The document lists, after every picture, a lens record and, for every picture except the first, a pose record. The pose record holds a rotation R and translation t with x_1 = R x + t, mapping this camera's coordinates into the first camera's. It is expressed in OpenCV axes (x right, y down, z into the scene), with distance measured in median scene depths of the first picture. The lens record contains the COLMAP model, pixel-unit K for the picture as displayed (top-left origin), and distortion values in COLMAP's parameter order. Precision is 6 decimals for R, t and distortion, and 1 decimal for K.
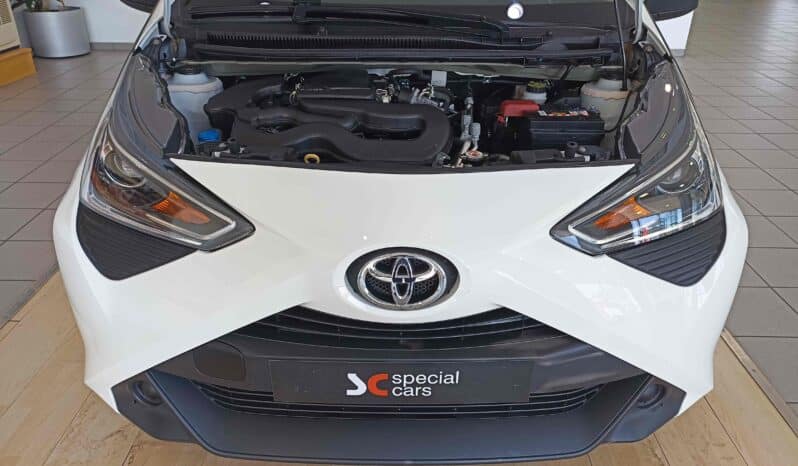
lens RADIAL K [[593.3, 0, 400.2], [0, 593.3, 231.6], [0, 0, 1]] dist [0.027771, -0.005366]
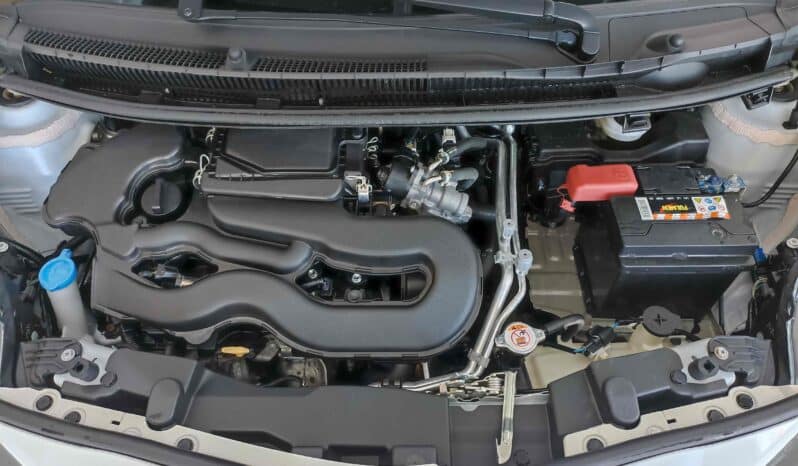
lens RADIAL K [[601.7, 0, 395.4], [0, 601.7, 233.2], [0, 0, 1]] dist [0.023046, -0.009338]
pose [[0.999543, -0.015978, -0.025662, 0.019285], [0.025189, 0.909553, 0.414823, -0.420345], [0.016713, -0.415280, 0.909540, 0.472298]]
